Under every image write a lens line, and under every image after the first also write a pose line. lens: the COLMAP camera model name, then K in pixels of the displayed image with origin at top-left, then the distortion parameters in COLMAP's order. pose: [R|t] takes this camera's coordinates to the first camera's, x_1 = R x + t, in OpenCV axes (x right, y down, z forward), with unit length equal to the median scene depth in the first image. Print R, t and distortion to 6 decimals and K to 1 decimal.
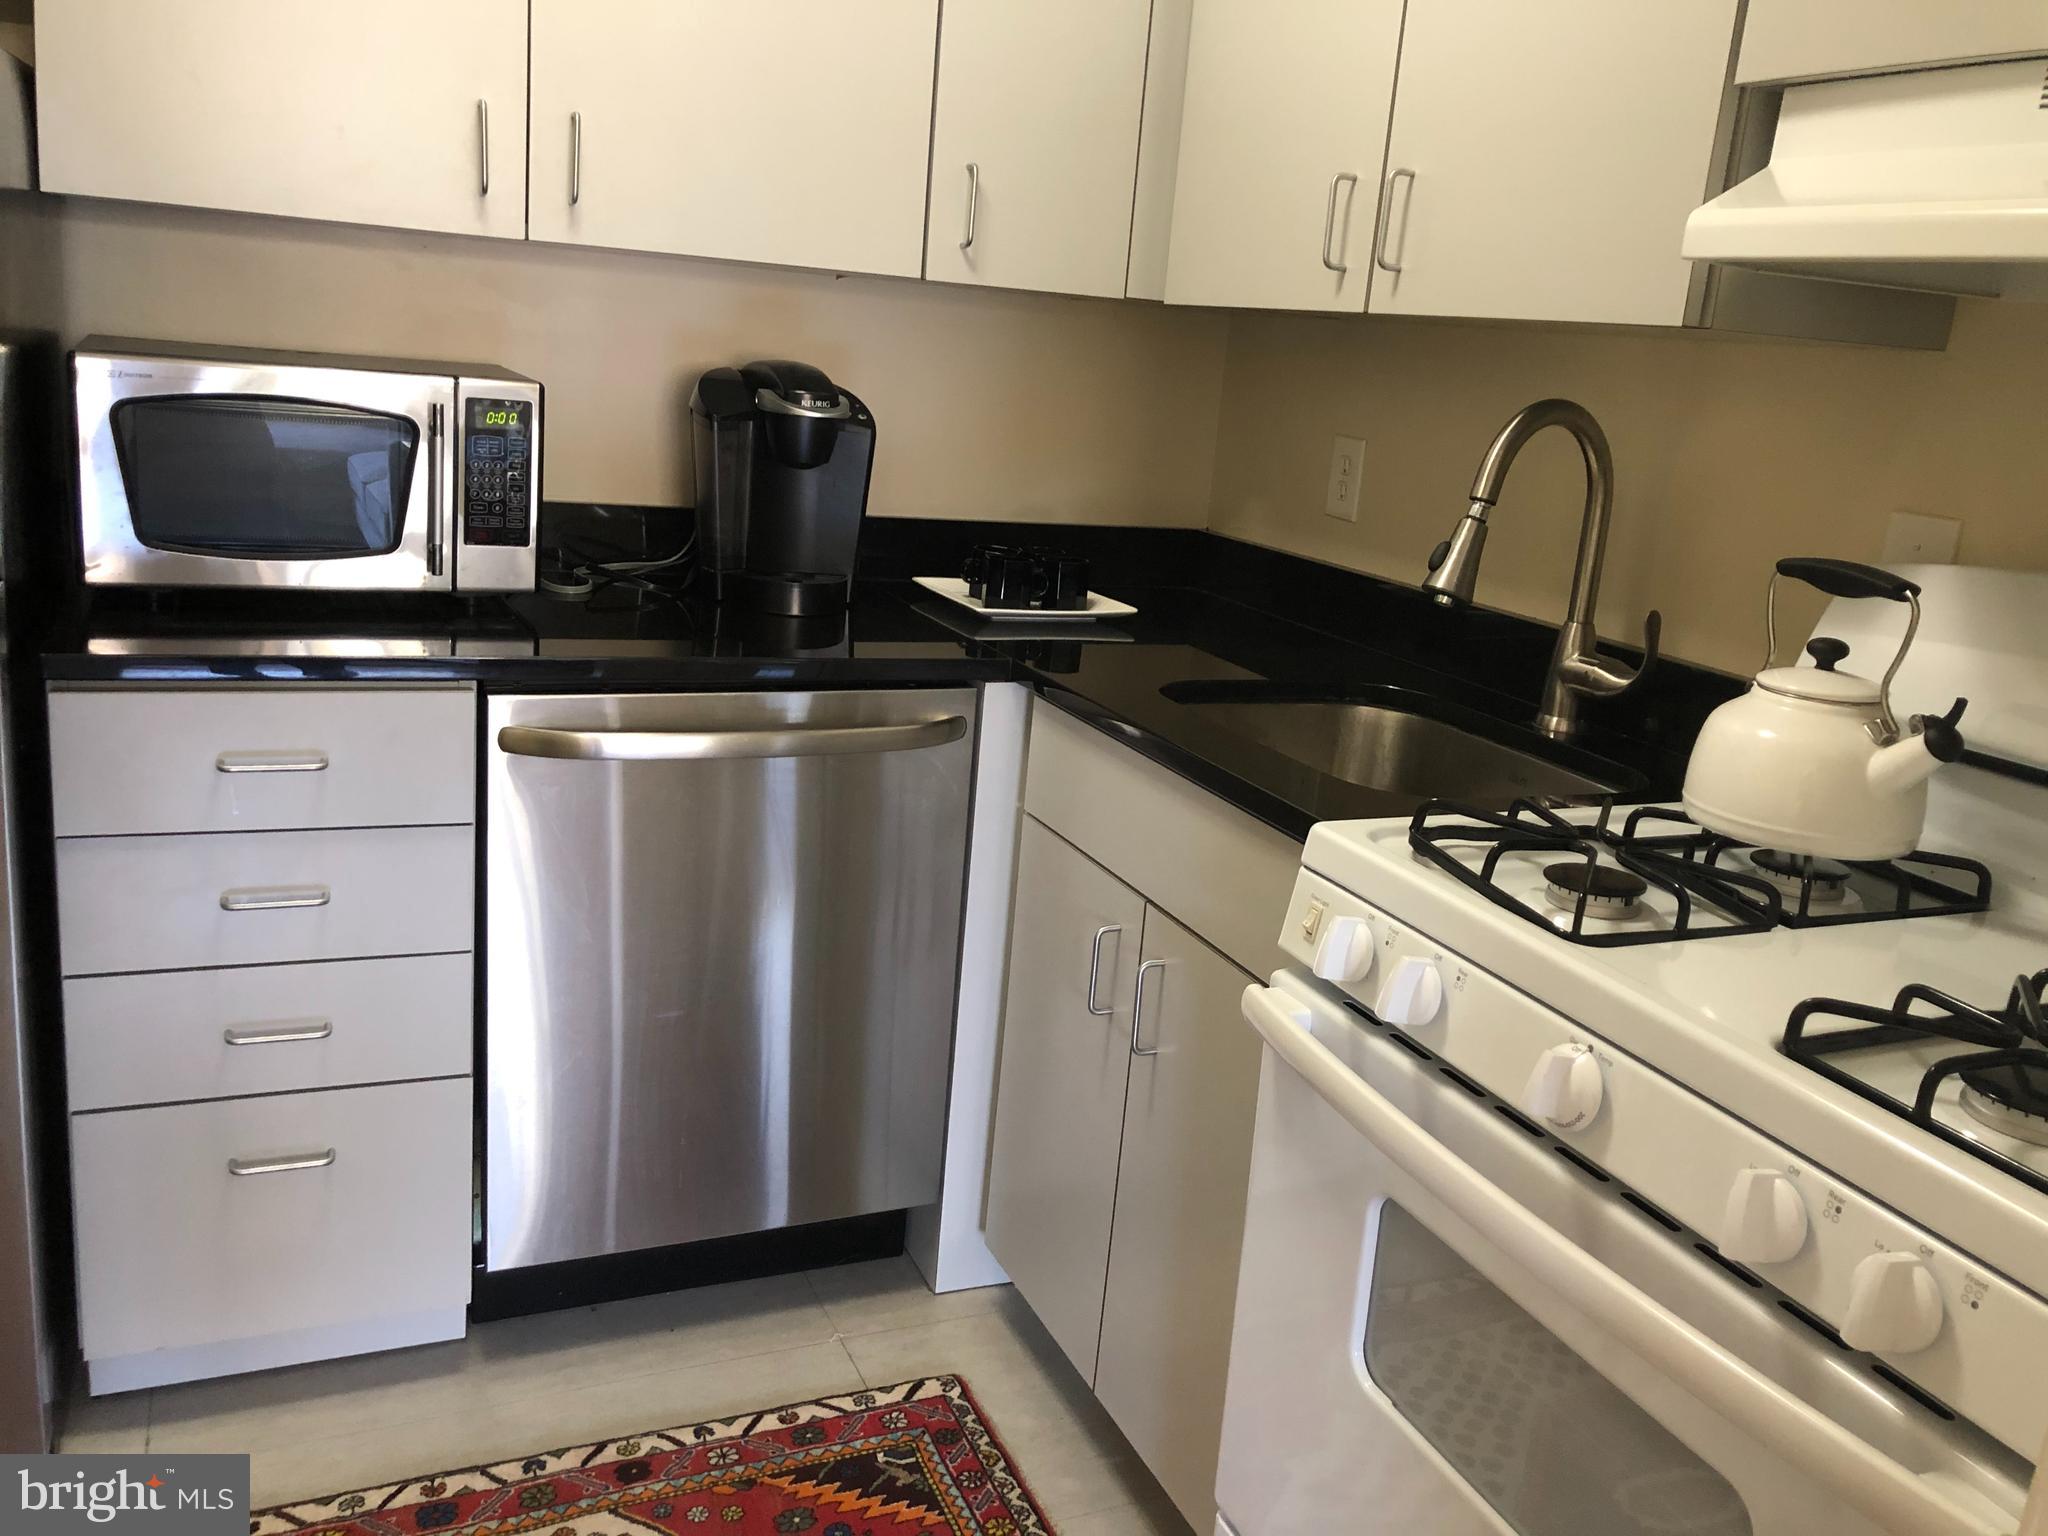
lens RADIAL K [[1655.4, 0, 1024.0], [0, 1655.4, 768.0], [0, 0, 1]] dist [0.064419, -0.108604]
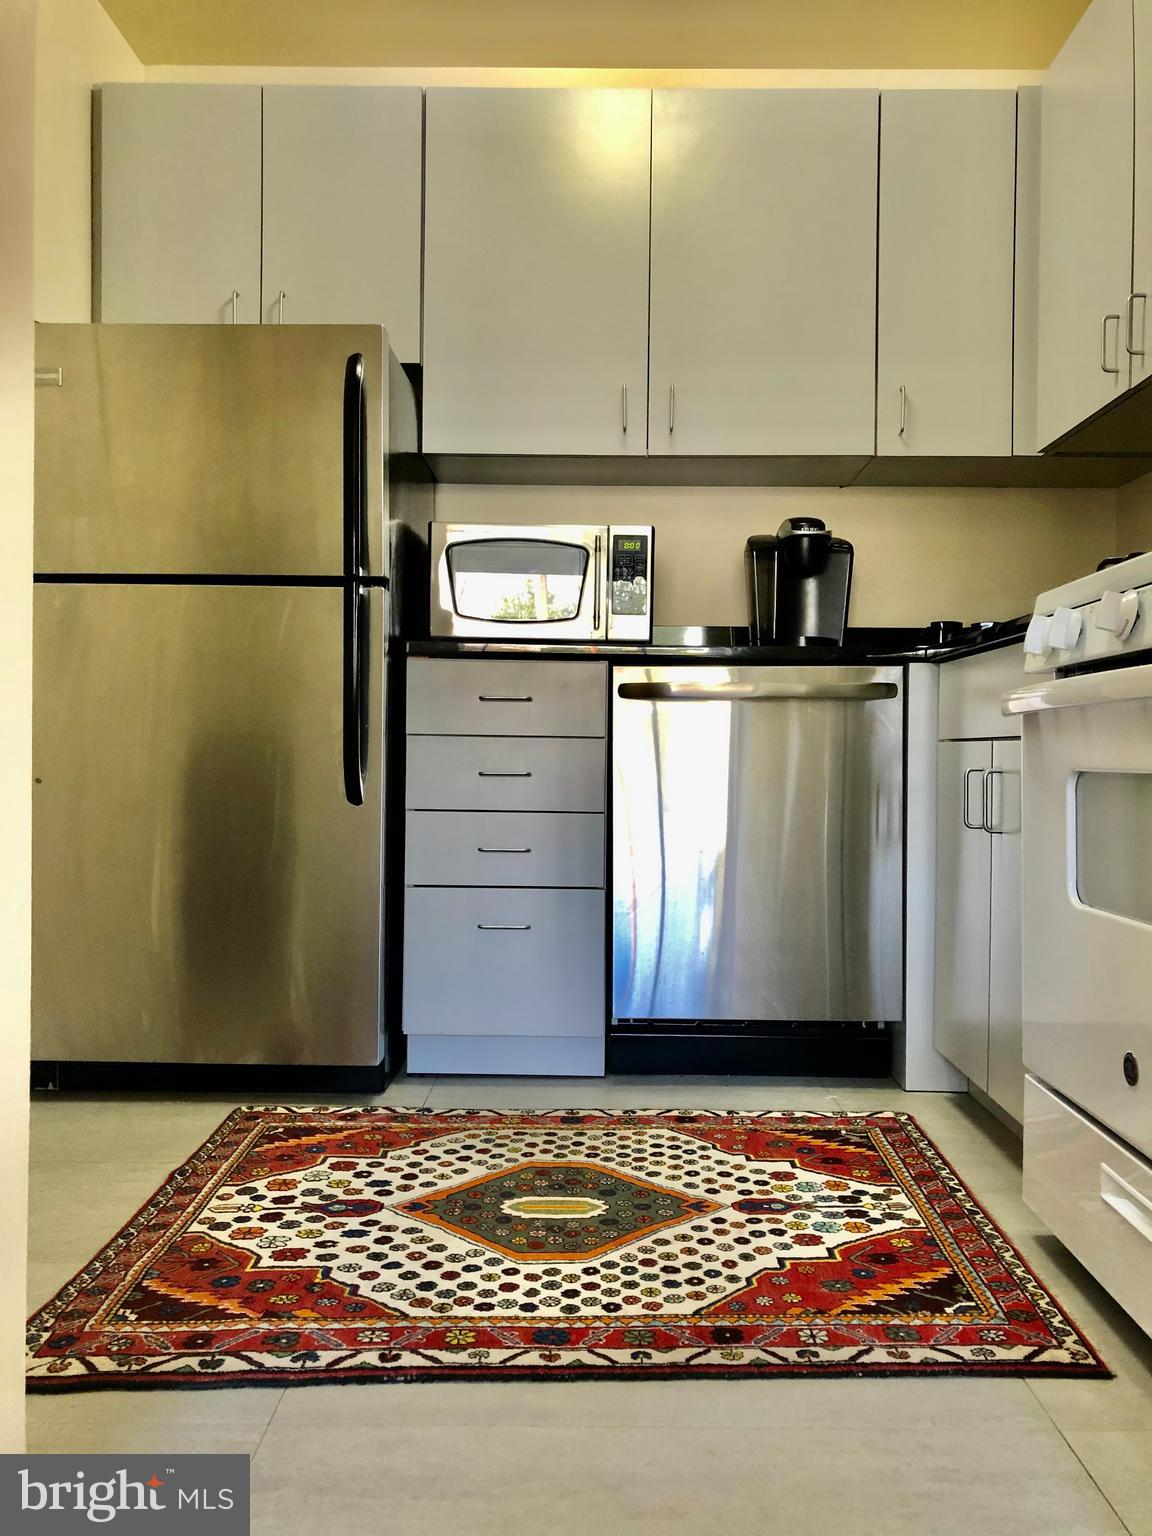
lens RADIAL K [[1241.6, 0, 576.0], [0, 1241.6, 768.0], [0, 0, 1]] dist [0.064419, -0.108604]
pose [[0.906850, -0.071614, -0.415324, 0.191264], [-0.036056, 0.968662, -0.245753, 0.381319], [0.419908, 0.237836, 0.875849, -0.182147]]
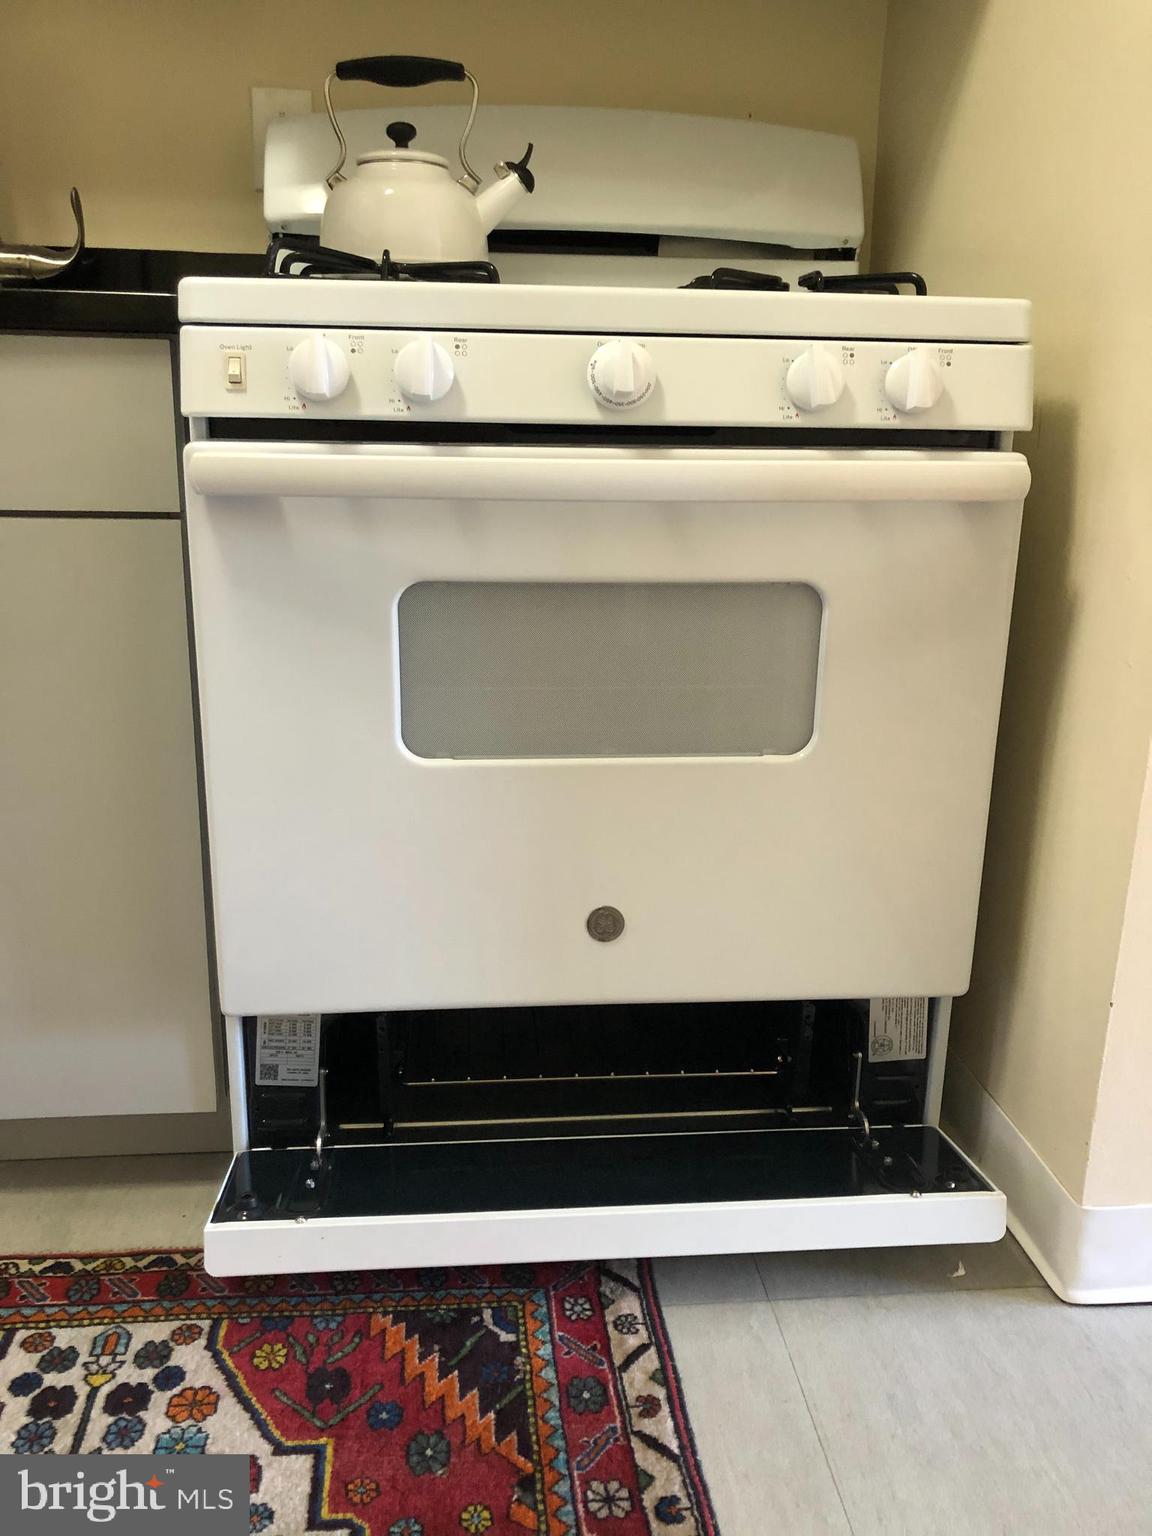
lens RADIAL K [[1241.6, 0, 576.0], [0, 1241.6, 768.0], [0, 0, 1]] dist [0.064419, -0.108604]
pose [[0.307312, -0.327030, 0.893650, -0.367224], [0.246276, 0.934432, 0.257263, 0.124873], [-0.919188, 0.141025, 0.367702, 0.411511]]
